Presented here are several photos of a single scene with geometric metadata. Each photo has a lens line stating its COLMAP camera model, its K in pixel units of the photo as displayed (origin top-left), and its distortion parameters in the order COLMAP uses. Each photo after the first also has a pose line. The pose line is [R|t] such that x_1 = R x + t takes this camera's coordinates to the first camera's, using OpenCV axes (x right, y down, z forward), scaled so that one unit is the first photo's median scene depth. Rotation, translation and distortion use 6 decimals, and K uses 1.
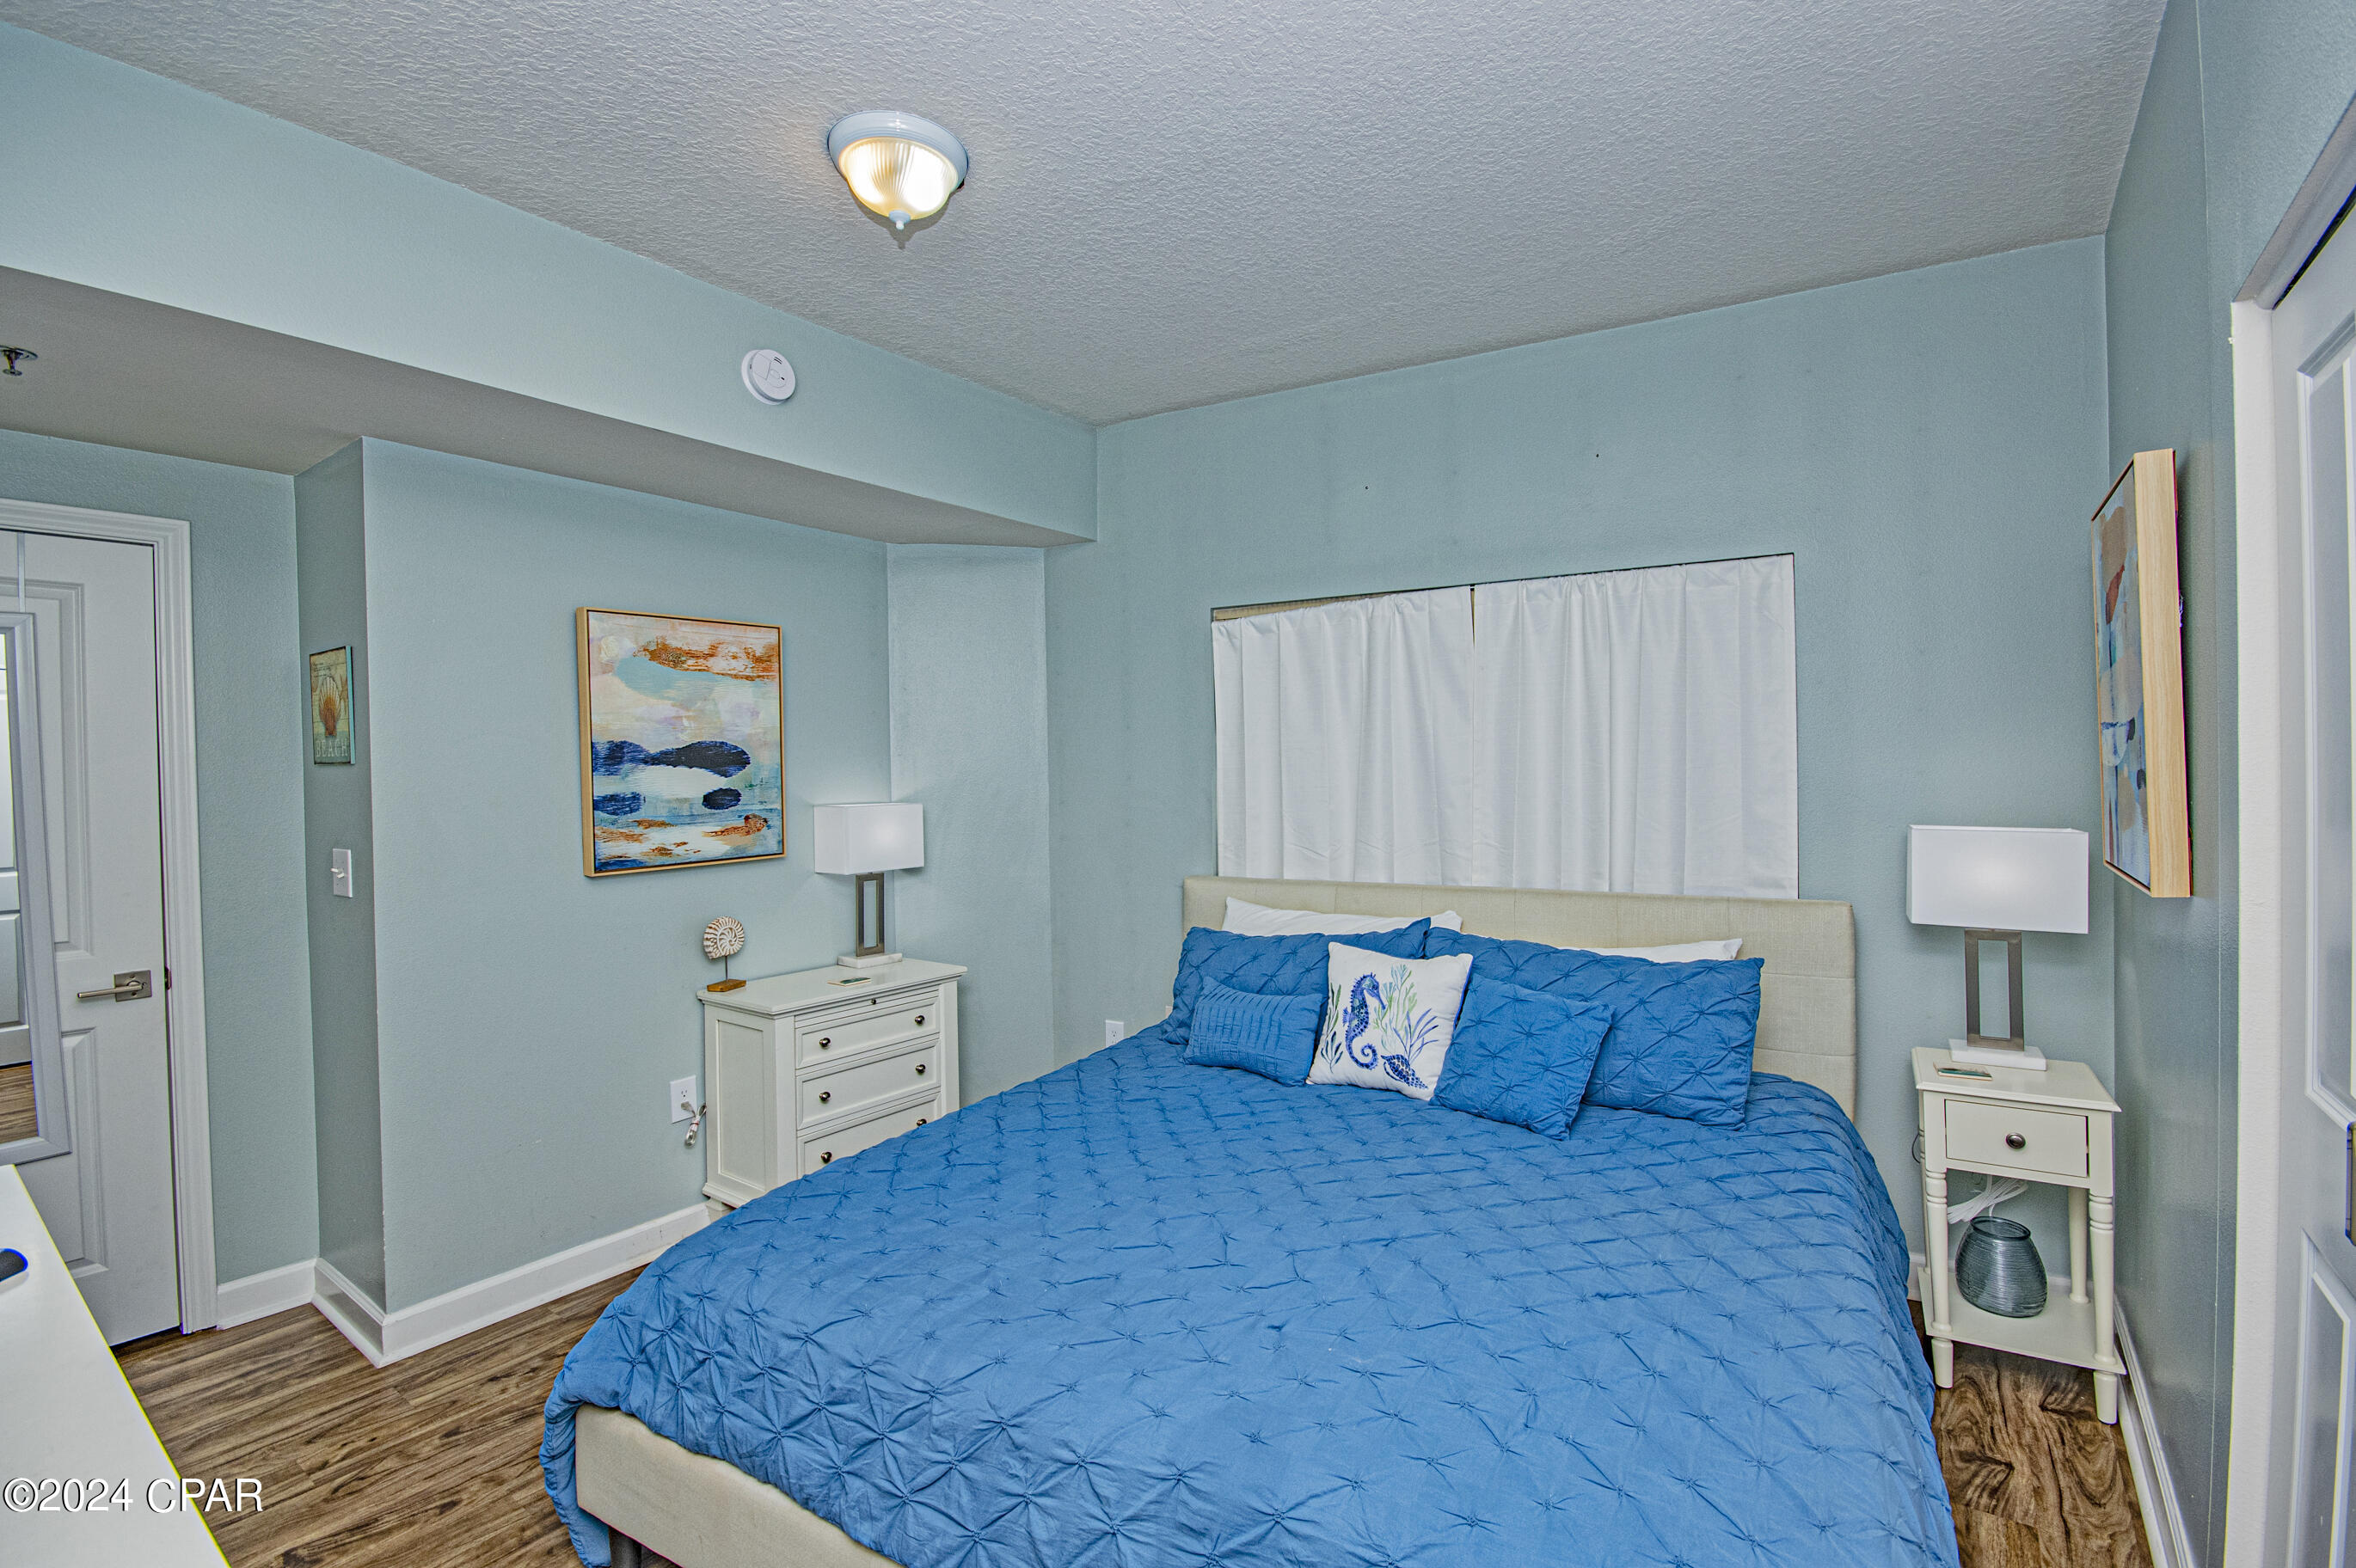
lens RADIAL K [[1058.3, 0, 1196.0], [0, 1058.3, 783.7], [0, 0, 1]] dist [0.027543, -0.022213]
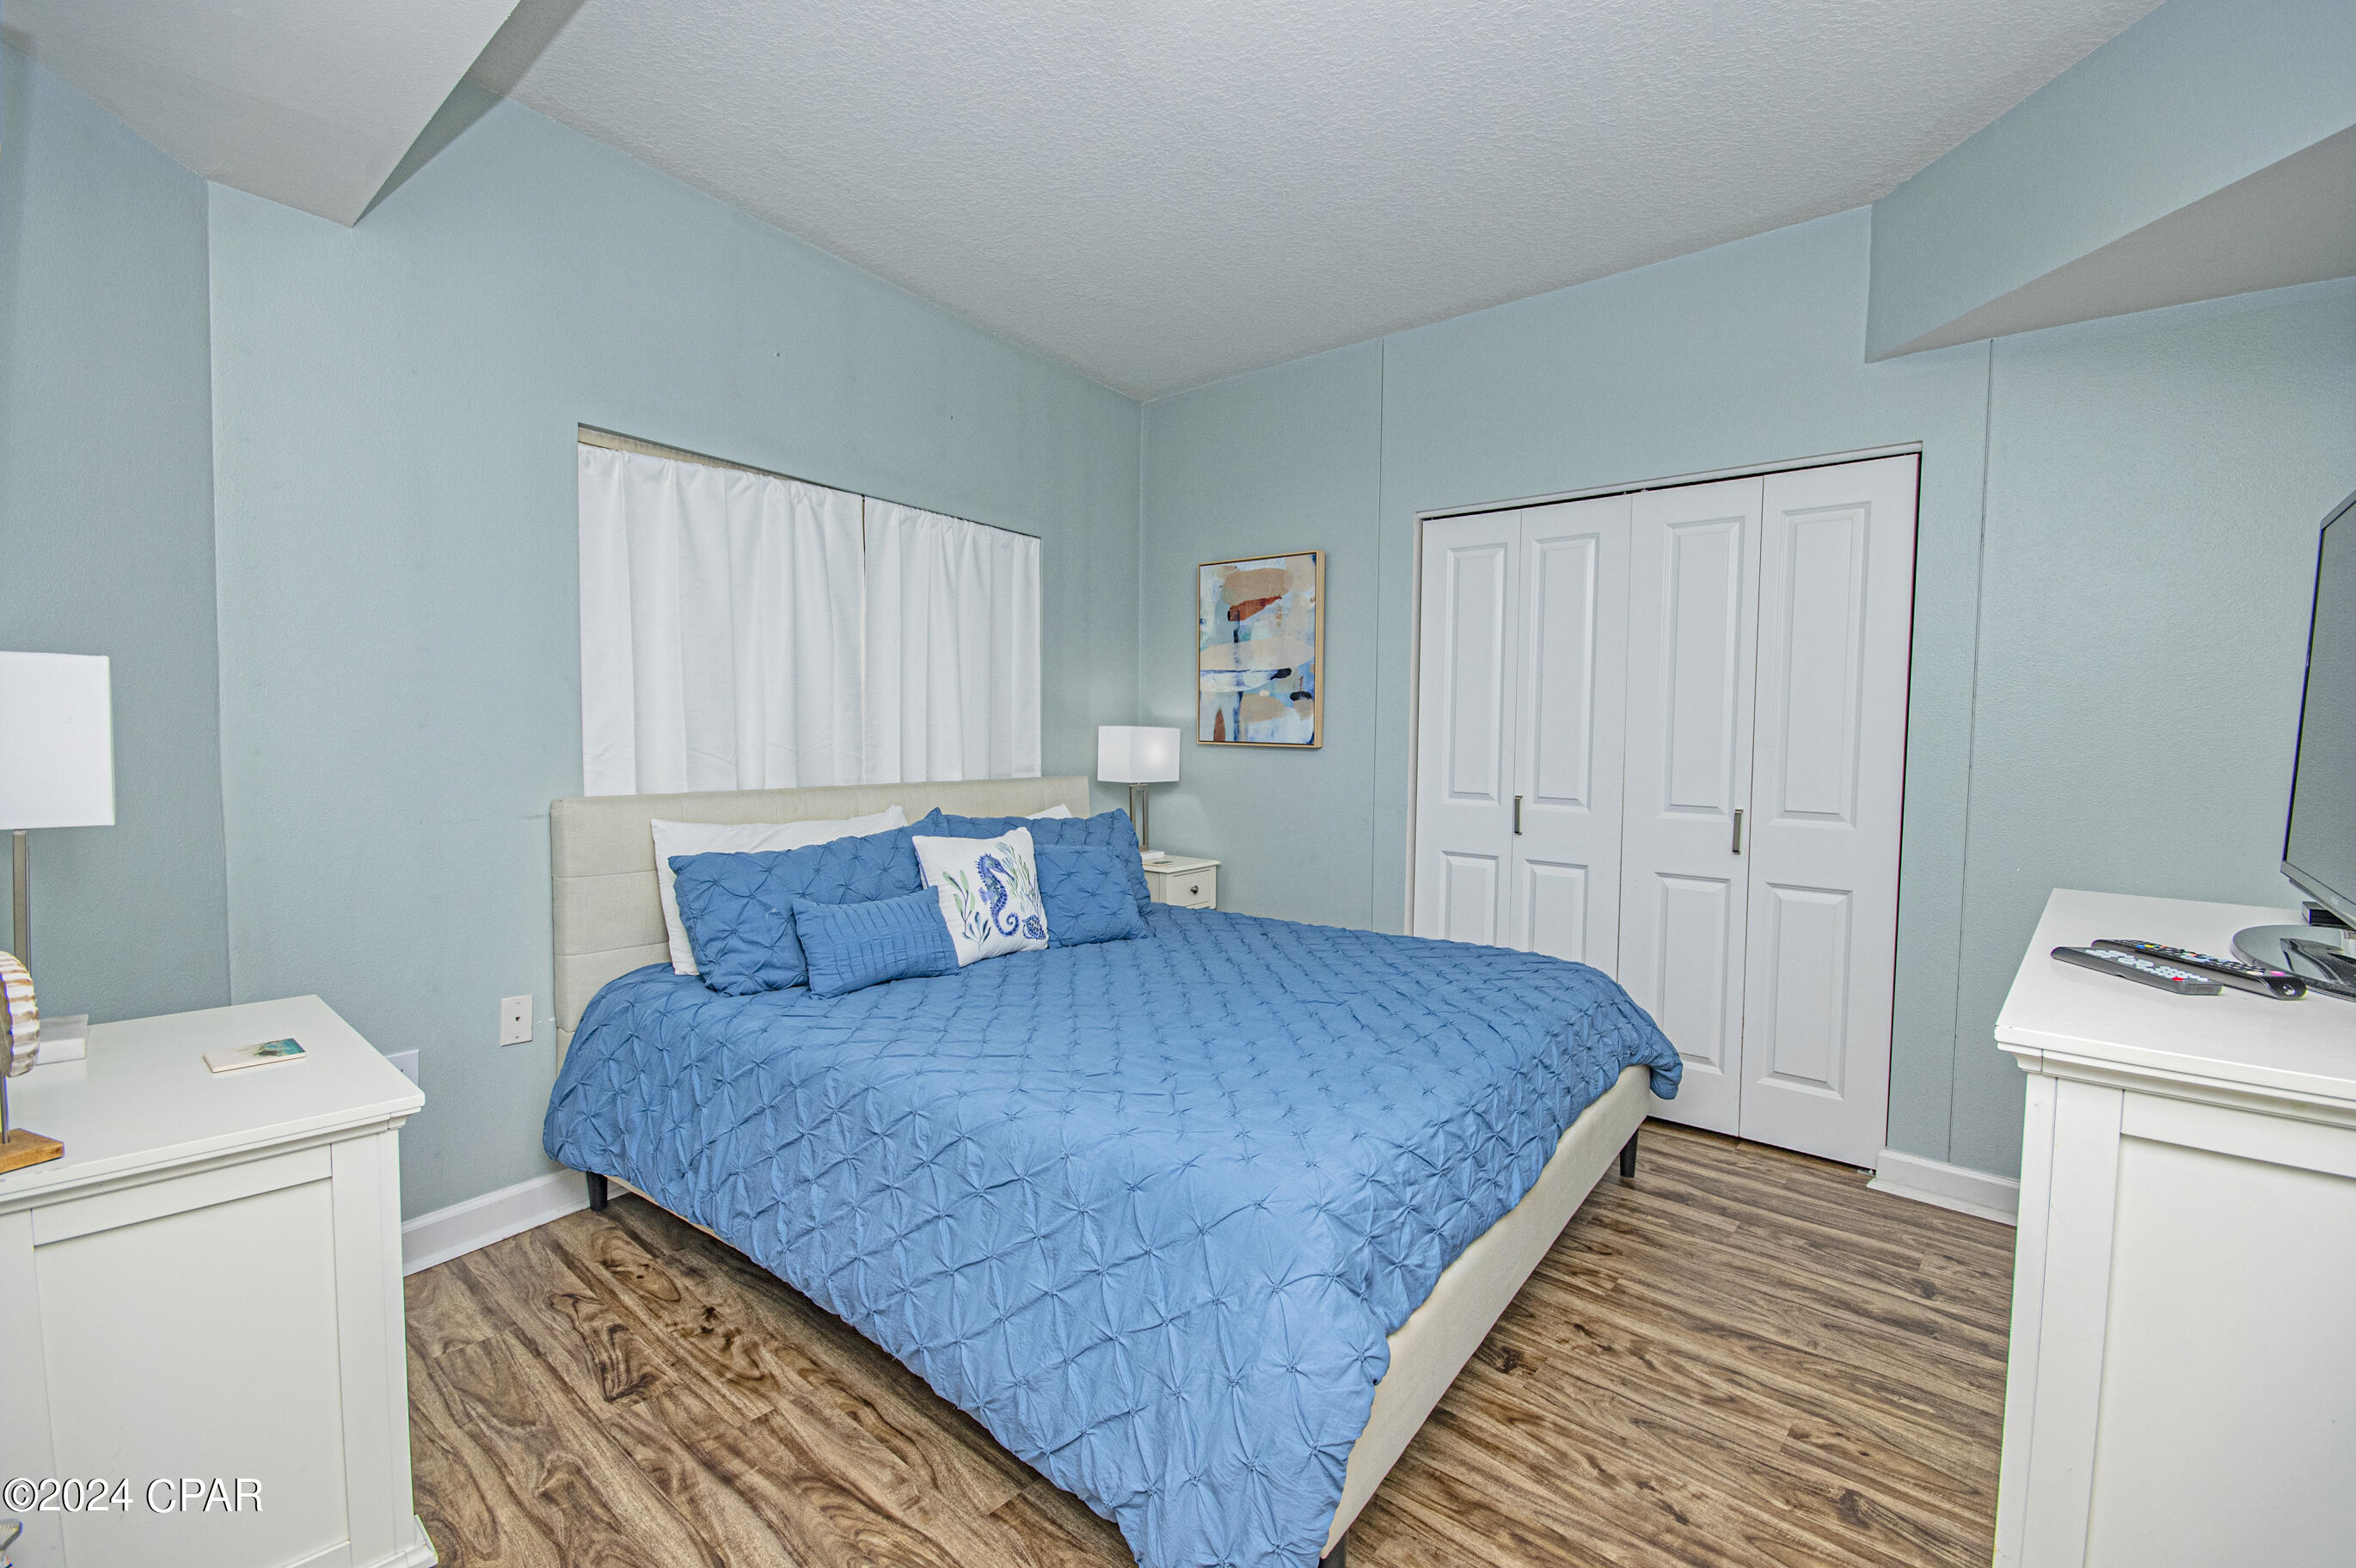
lens RADIAL K [[1058.3, 0, 1196.0], [0, 1058.3, 783.7], [0, 0, 1]] dist [0.027543, -0.022213]
pose [[0.089172, -0.033906, 0.995439, -0.901550], [0.000025, 0.999420, 0.034039, 0.071457], [-0.996016, -0.003011, 0.089121, 0.697456]]
